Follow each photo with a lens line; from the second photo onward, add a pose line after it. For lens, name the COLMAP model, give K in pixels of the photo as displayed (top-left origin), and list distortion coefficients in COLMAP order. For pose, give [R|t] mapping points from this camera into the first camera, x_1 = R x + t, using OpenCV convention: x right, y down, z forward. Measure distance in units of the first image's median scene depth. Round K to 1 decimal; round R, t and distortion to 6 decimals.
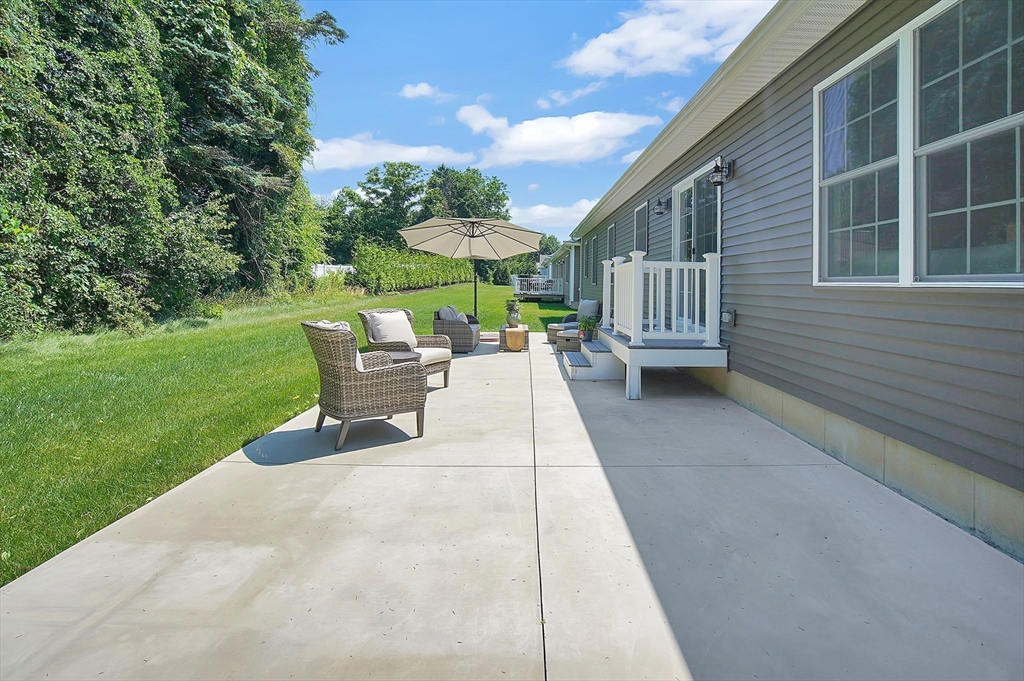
lens RADIAL K [[495.9, 0, 514.8], [0, 495.9, 279.1], [0, 0, 1]] dist [-0.001647, 0.001024]
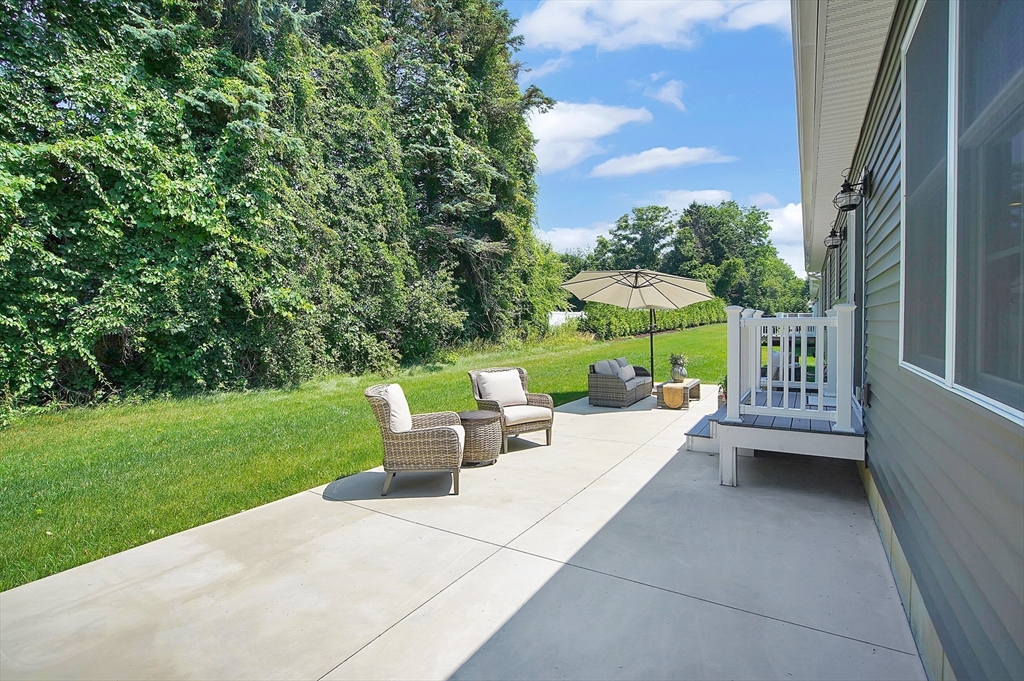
lens RADIAL K [[477.0, 0, 506.9], [0, 477.0, 345.8], [0, 0, 1]] dist [-0.055748, 0.026316]
pose [[0.851666, -0.002182, -0.524081, 0.162536], [0.030575, 0.998495, 0.045530, -0.018041], [0.523193, -0.054800, 0.850451, 0.071893]]
